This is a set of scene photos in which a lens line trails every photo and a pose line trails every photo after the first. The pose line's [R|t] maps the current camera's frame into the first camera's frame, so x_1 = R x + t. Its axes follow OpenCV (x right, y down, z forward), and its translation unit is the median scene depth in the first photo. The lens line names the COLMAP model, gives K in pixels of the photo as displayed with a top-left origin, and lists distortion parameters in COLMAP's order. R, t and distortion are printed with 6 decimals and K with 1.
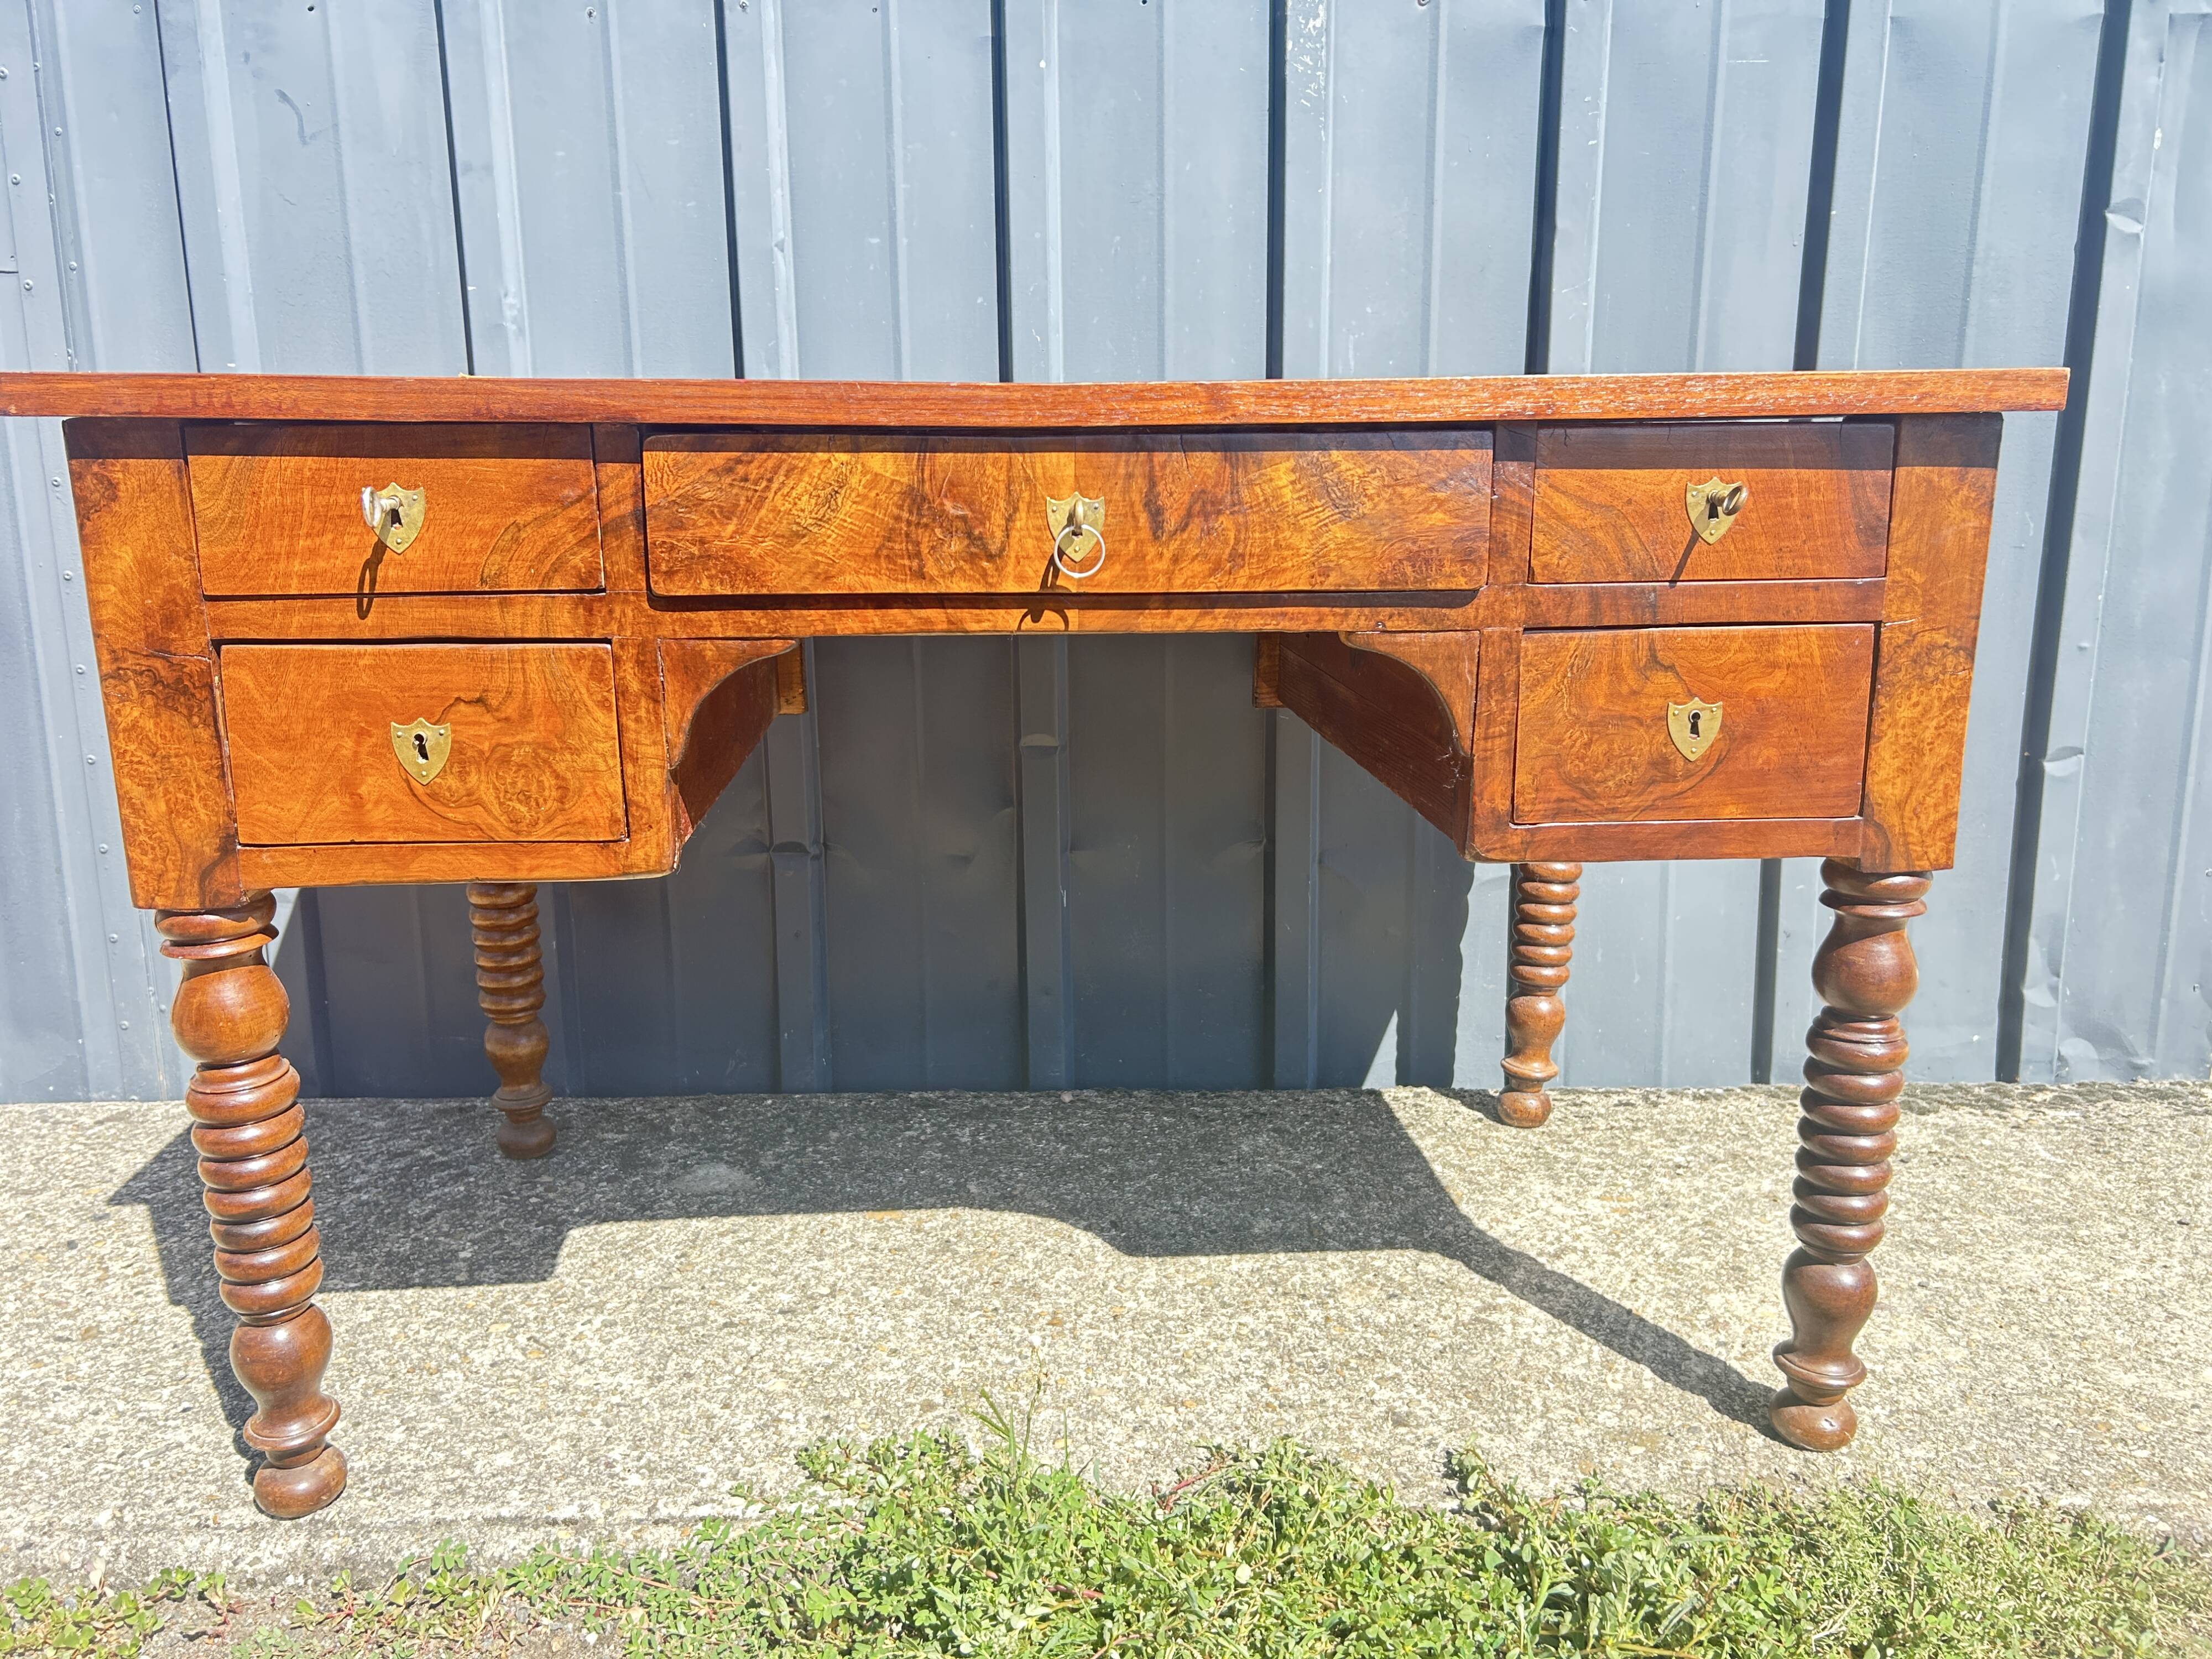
lens RADIAL K [[1691.7, 0, 1084.0], [0, 1691.7, 807.6], [0, 0, 1]] dist [0.033385, -0.041250]
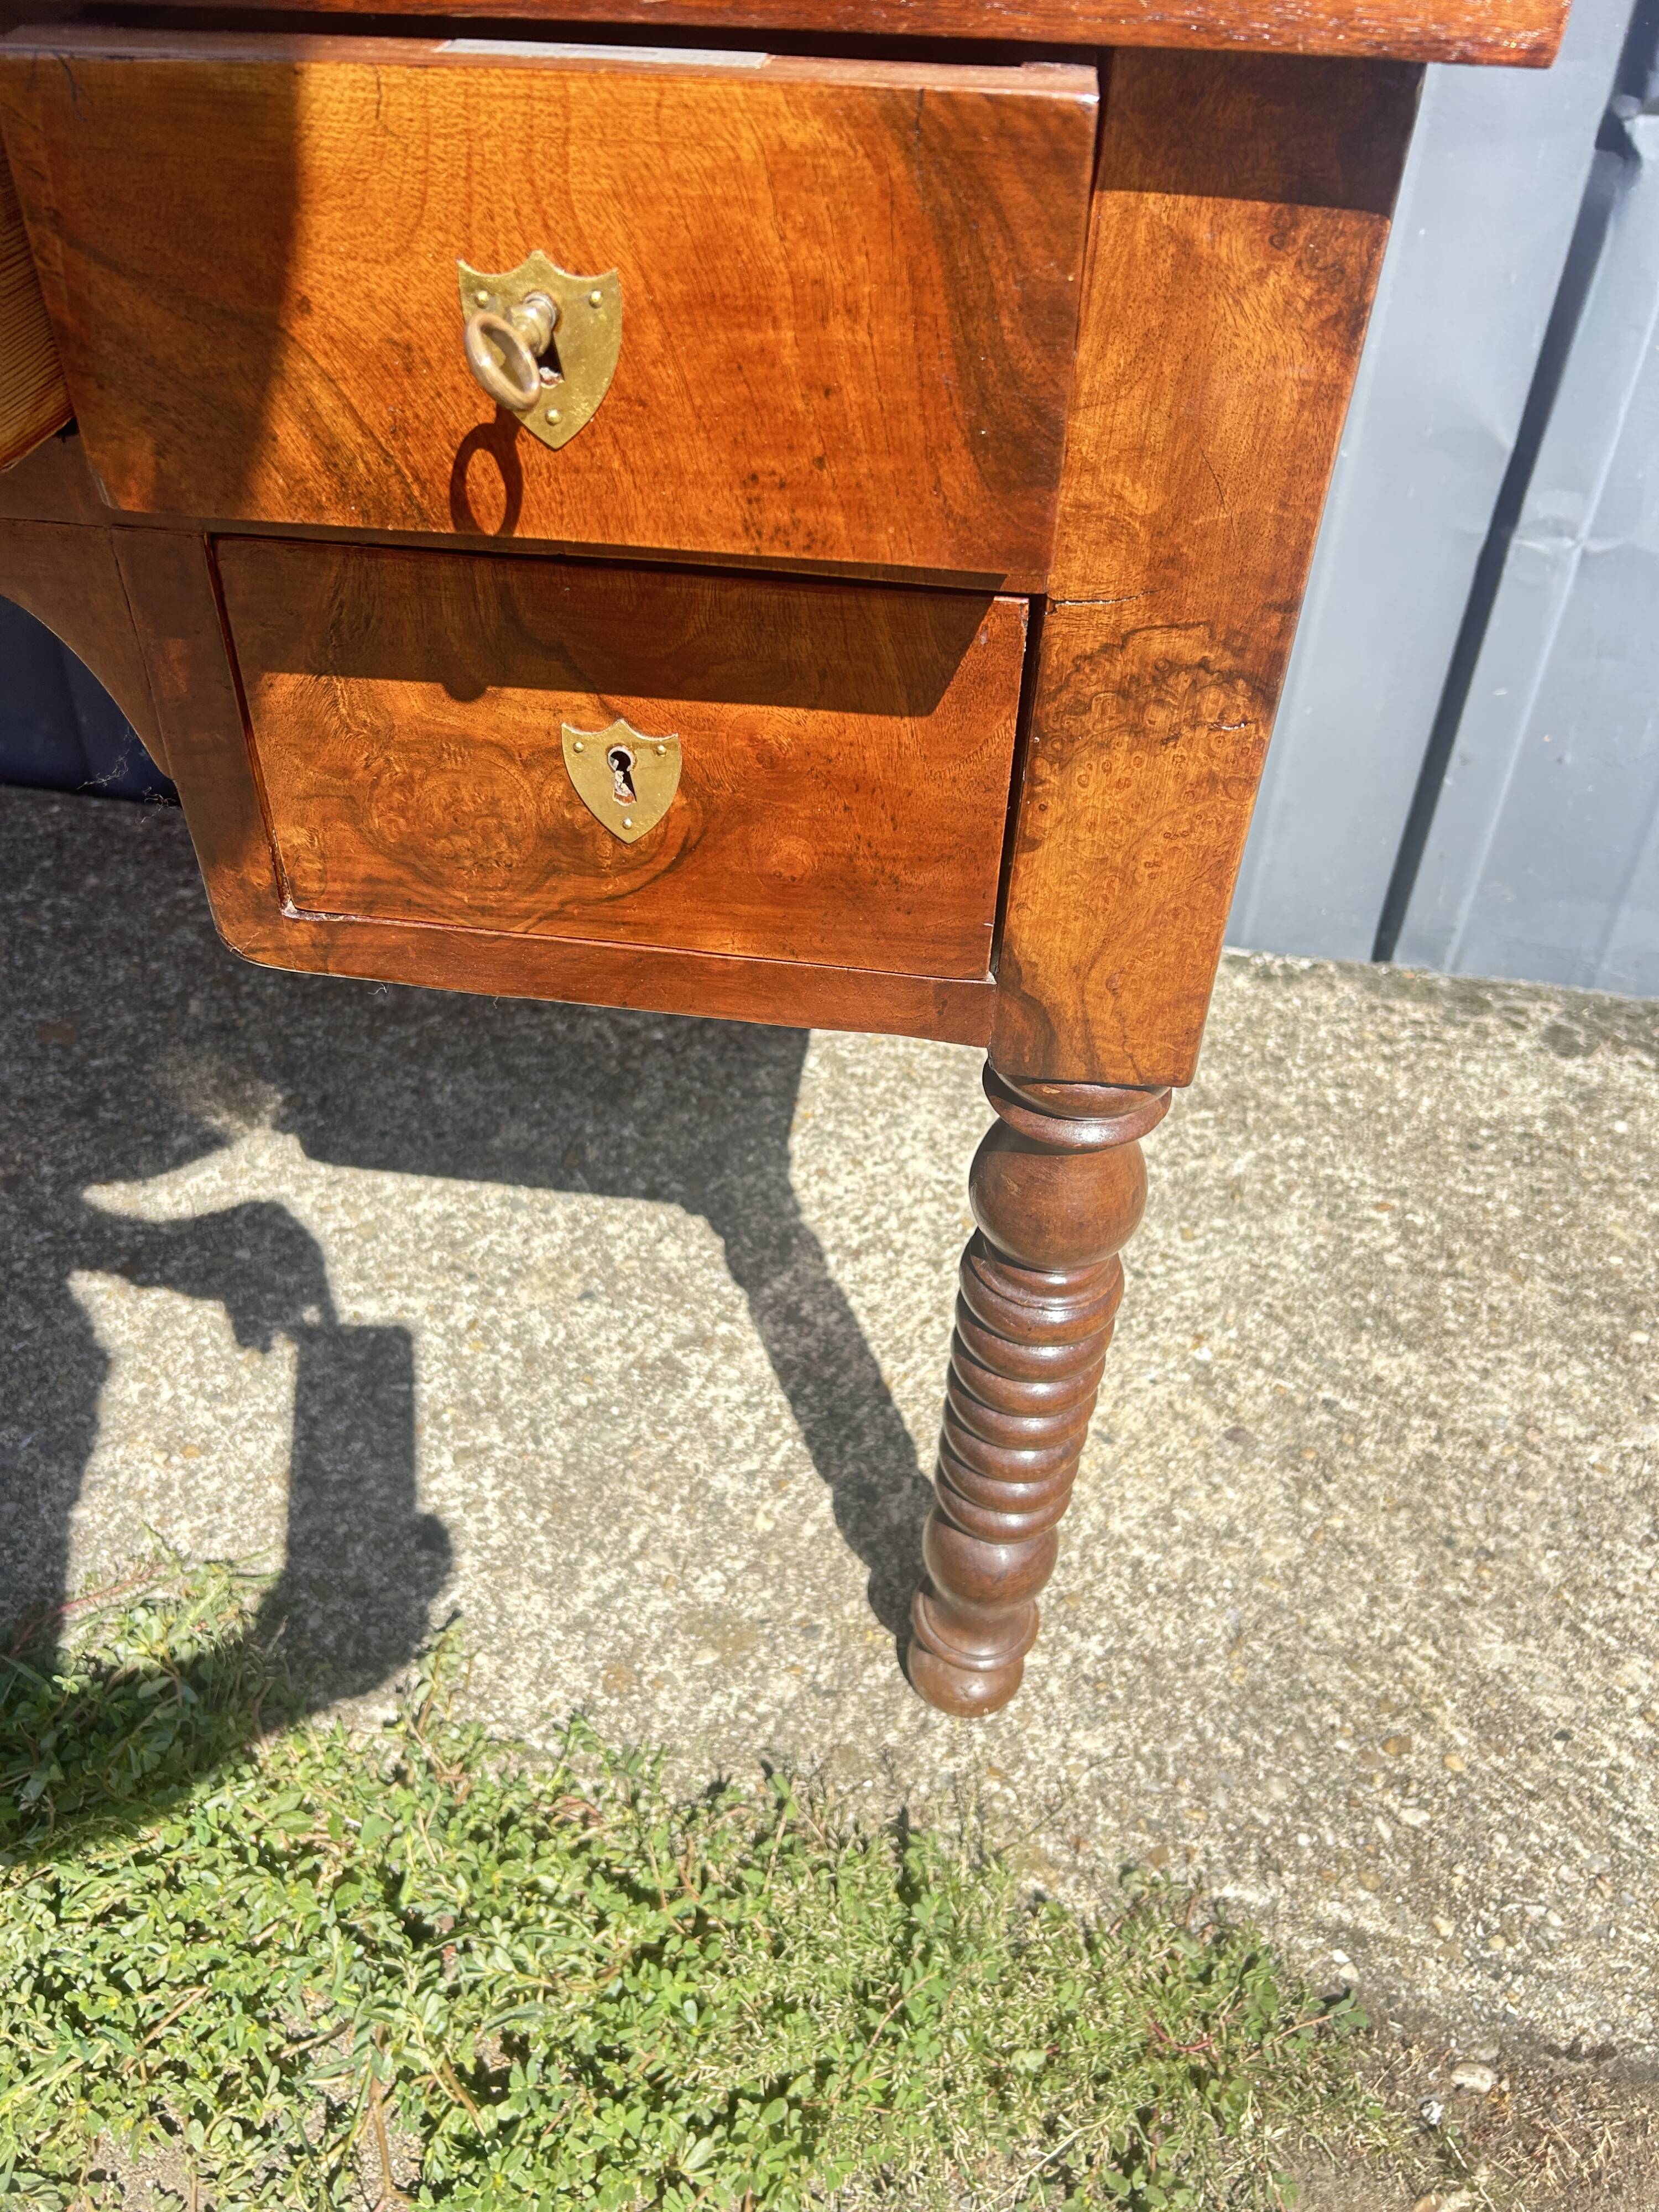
lens RADIAL K [[1691.7, 0, 814.2], [0, 1691.7, 1121.1], [0, 0, 1]] dist [0.033385, -0.041250]
pose [[0.979560, 0.154468, -0.128846, 0.414020], [-0.071144, 0.865192, 0.496368, -0.170584], [0.188150, -0.477056, 0.858497, 0.486306]]
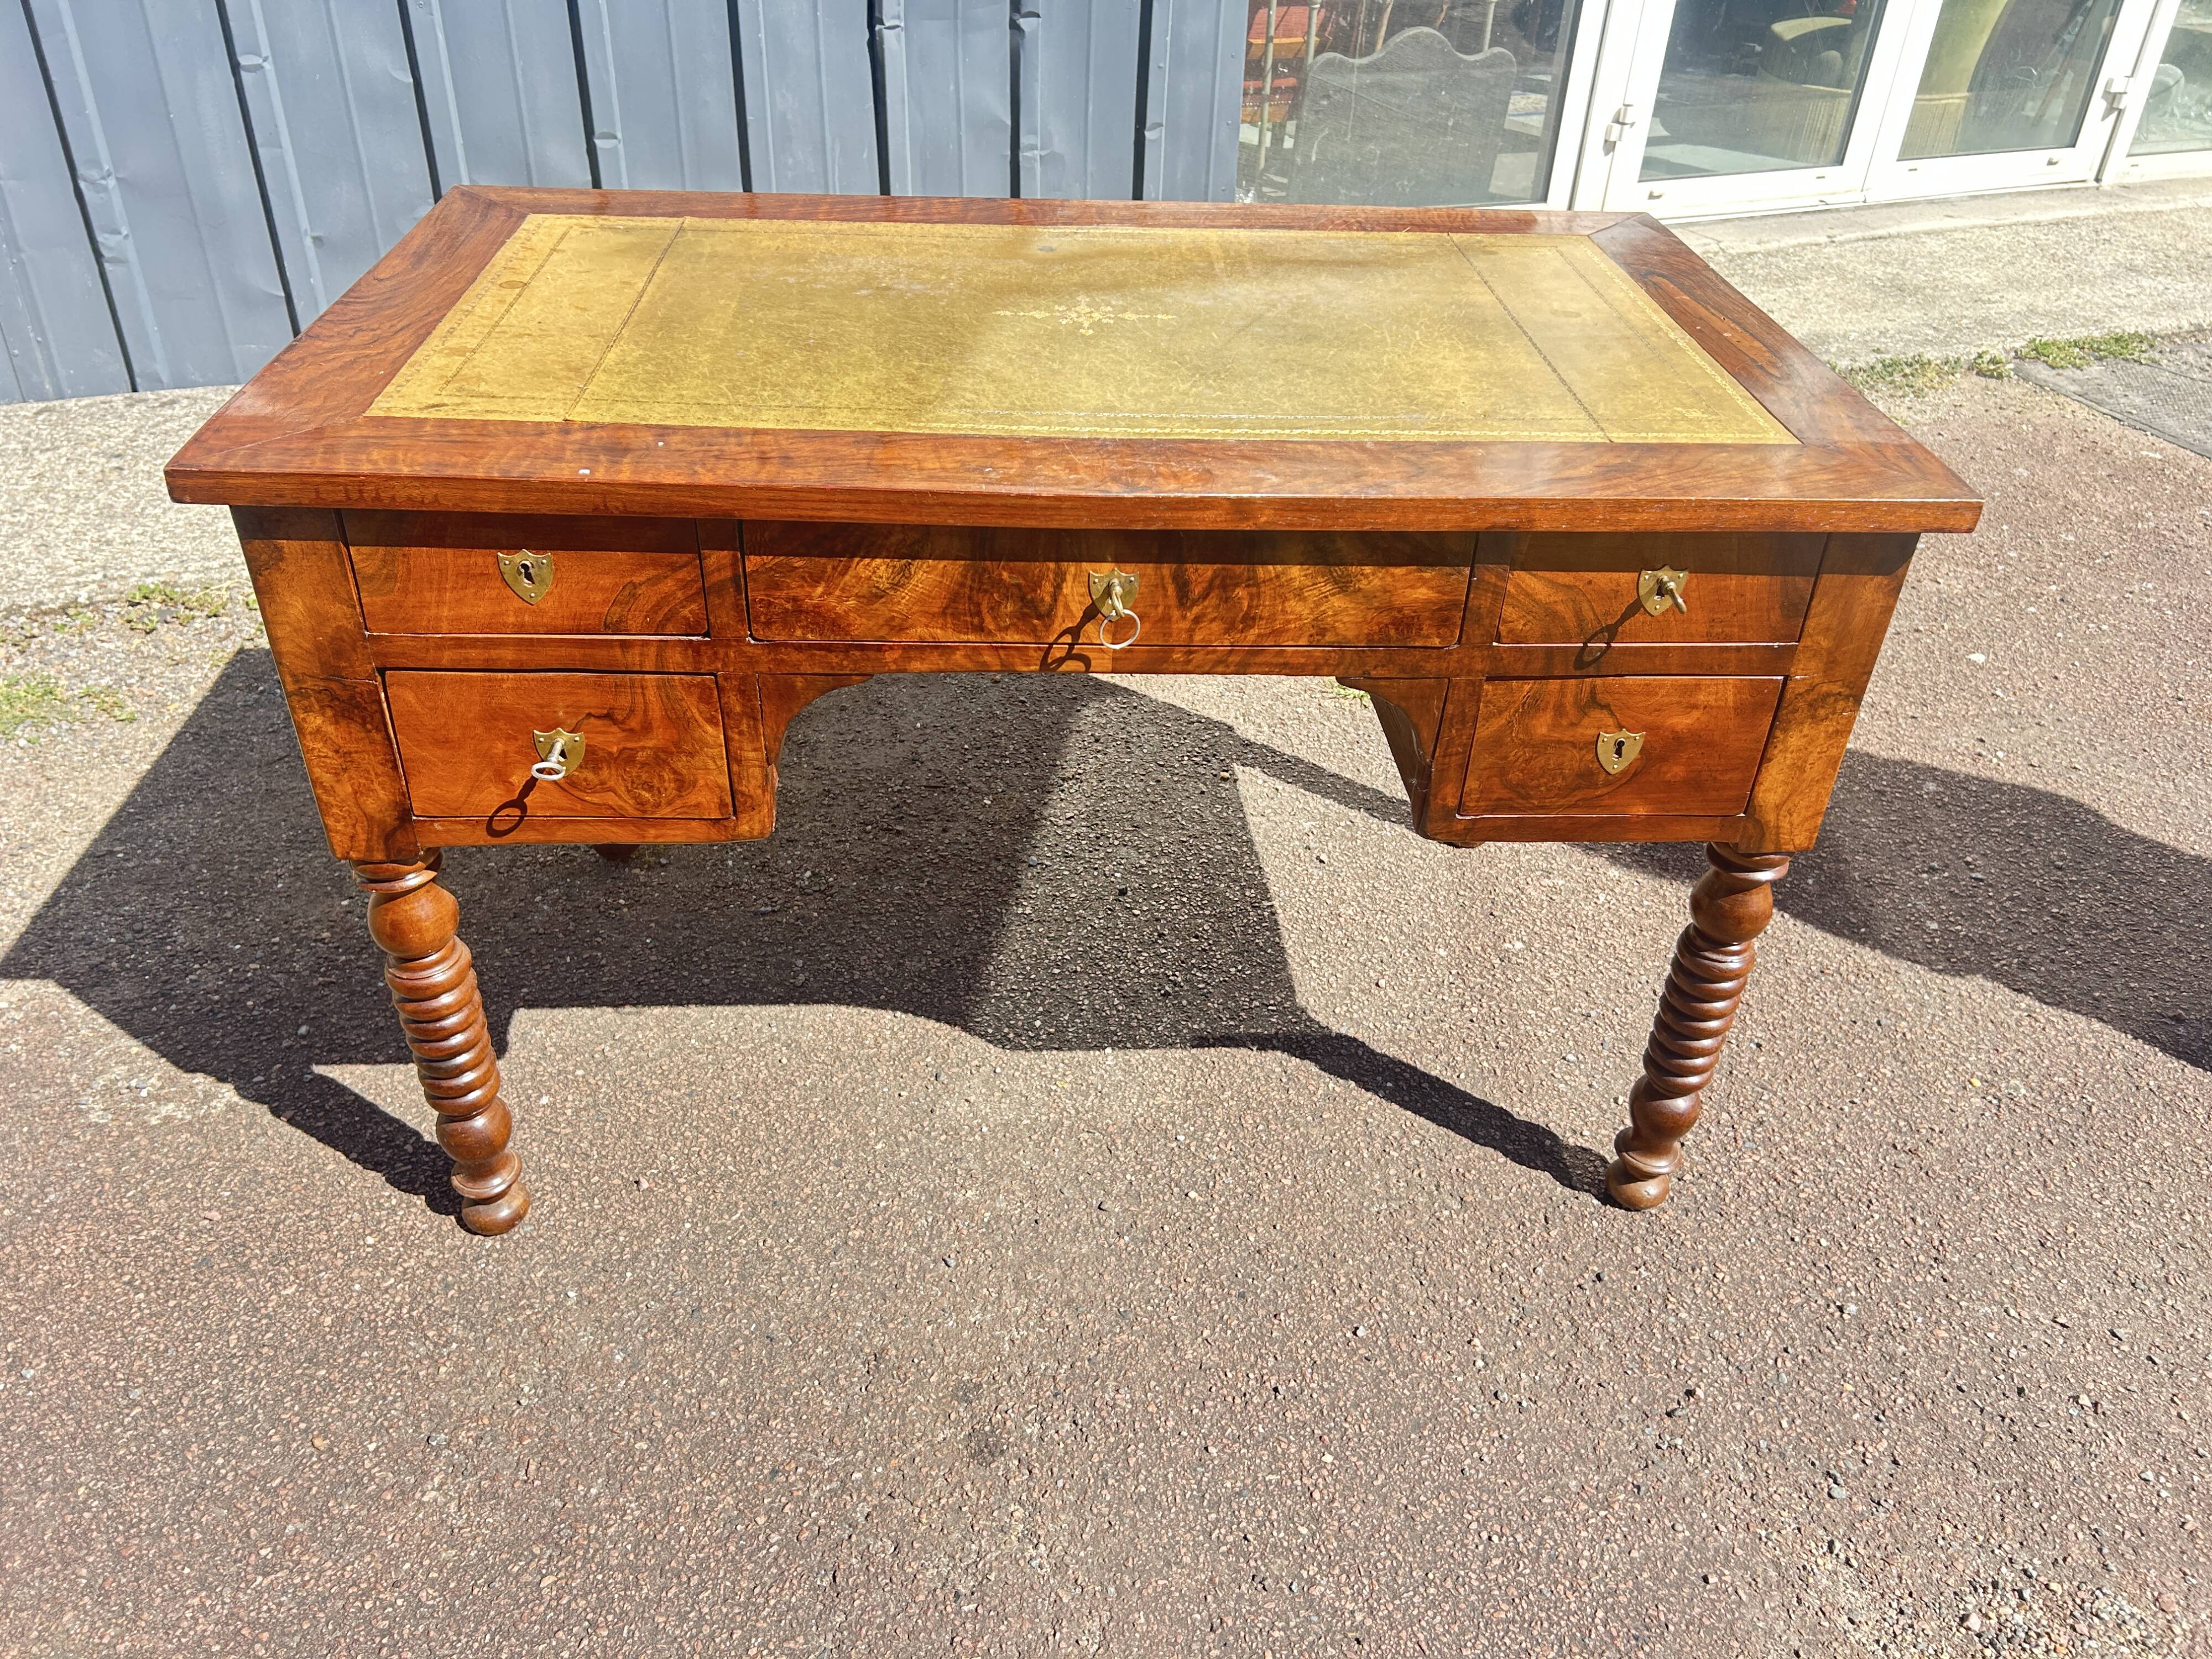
lens RADIAL K [[1691.7, 0, 1117.1], [0, 1691.7, 836.6], [0, 0, 1]] dist [0.033385, -0.041250]
pose [[0.998801, 0.039233, 0.029280, -0.024167], [-0.047426, 0.923757, 0.380032, -0.368374], [-0.012138, -0.380965, 0.924510, -0.111114]]
